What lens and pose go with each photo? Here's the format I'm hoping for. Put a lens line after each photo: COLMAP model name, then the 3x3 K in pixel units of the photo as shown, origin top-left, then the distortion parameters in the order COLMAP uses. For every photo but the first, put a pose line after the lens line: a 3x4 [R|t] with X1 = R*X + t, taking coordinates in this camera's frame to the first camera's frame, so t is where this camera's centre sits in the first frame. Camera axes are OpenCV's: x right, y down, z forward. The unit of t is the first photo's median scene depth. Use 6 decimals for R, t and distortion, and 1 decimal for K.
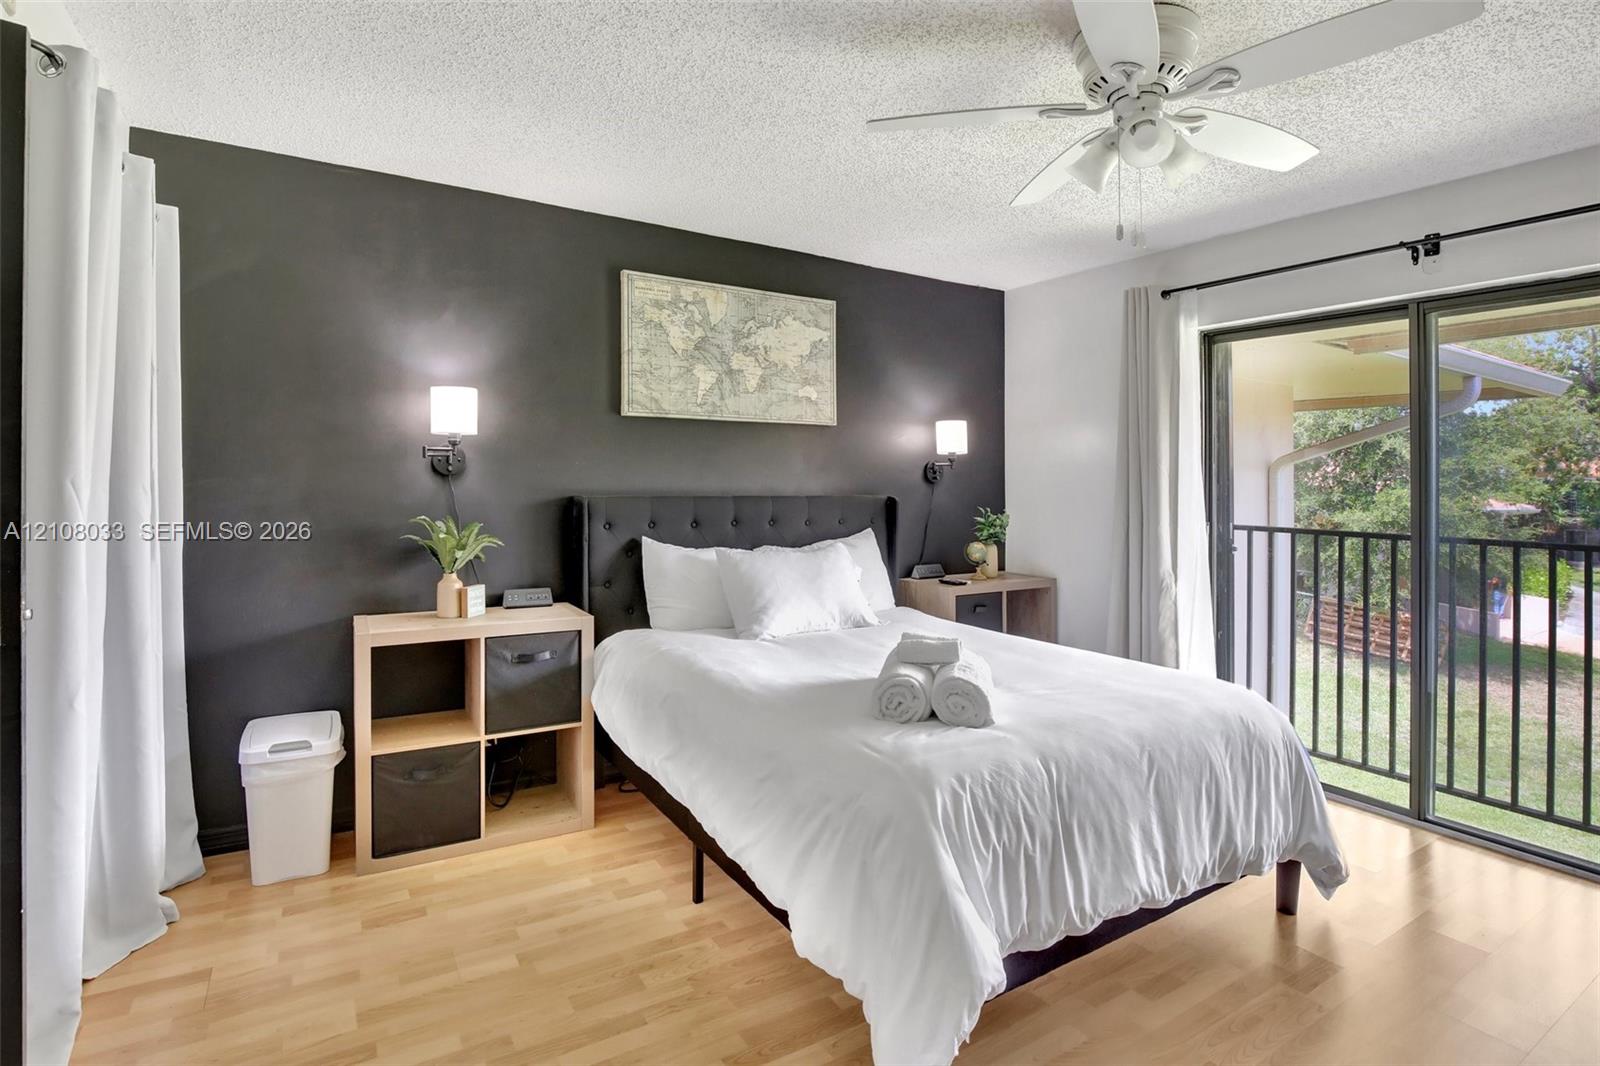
lens RADIAL K [[790.8, 0, 817.2], [0, 790.8, 453.0], [0, 0, 1]] dist [-0.027410, -0.000722]
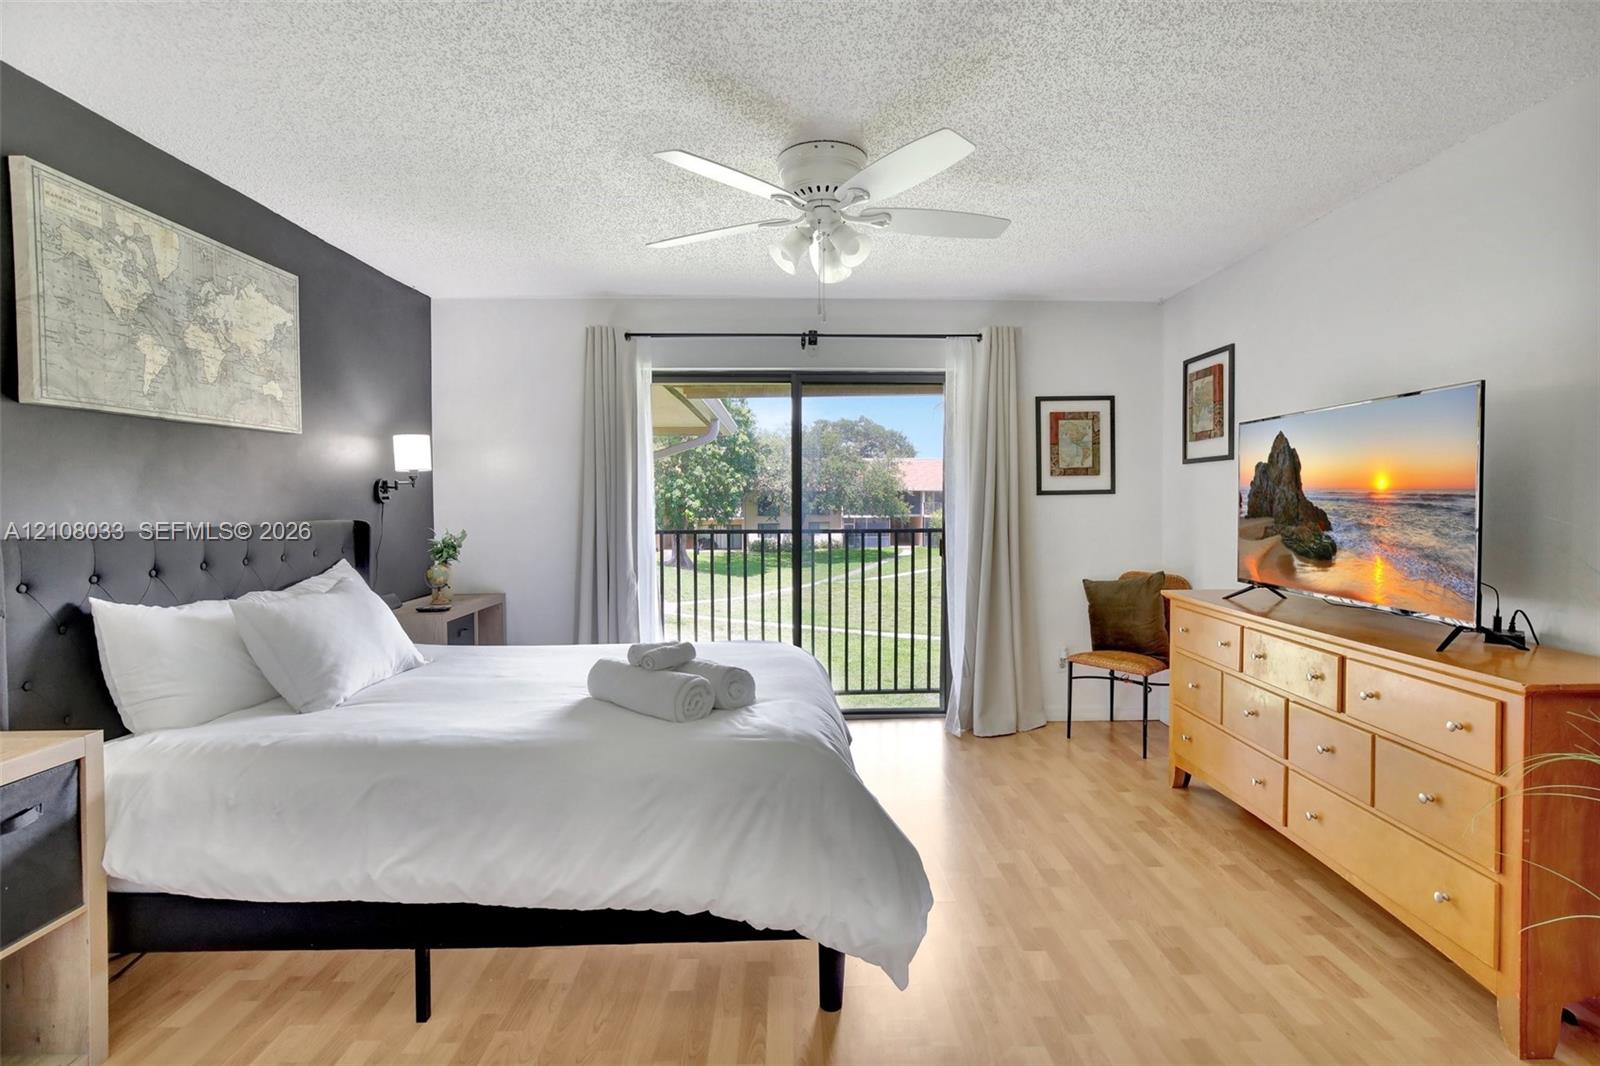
lens RADIAL K [[749.0, 0, 819.2], [0, 749.0, 517.0], [0, 0, 1]] dist [-0.020255, 0.001301]
pose [[0.523956, -0.039323, 0.850837, -0.385887], [-0.015121, 0.998347, 0.055452, -0.000887], [-0.851611, -0.041920, 0.522495, 0.180314]]
